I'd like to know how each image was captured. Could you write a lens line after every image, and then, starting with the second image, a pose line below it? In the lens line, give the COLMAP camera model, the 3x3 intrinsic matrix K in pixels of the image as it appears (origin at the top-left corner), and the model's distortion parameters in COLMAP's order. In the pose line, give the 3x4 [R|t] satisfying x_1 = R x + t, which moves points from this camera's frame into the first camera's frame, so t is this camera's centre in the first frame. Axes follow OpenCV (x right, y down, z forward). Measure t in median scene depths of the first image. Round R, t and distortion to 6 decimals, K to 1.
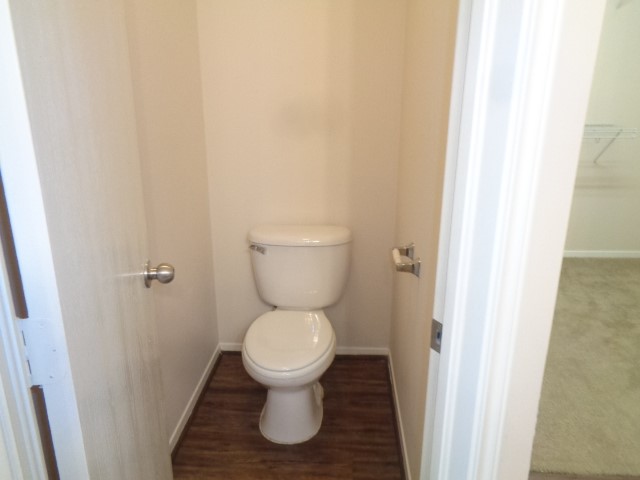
lens RADIAL K [[483.4, 0, 316.7], [0, 483.4, 240.4], [0, 0, 1]] dist [-0.007556, -0.000318]
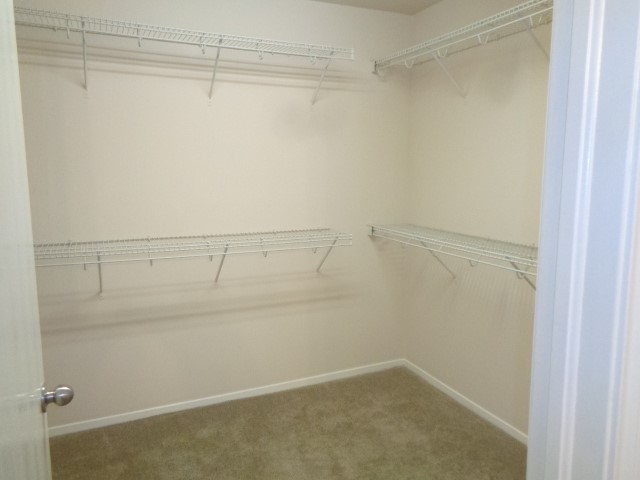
lens RADIAL K [[483.4, 0, 320.9], [0, 483.4, 239.9], [0, 0, 1]] dist [-0.007556, -0.000318]
pose [[0.882348, -0.074679, 0.464633, 0.203508], [0.148973, 0.980877, -0.125251, -0.120312], [-0.446395, 0.179733, 0.876600, 0.253809]]
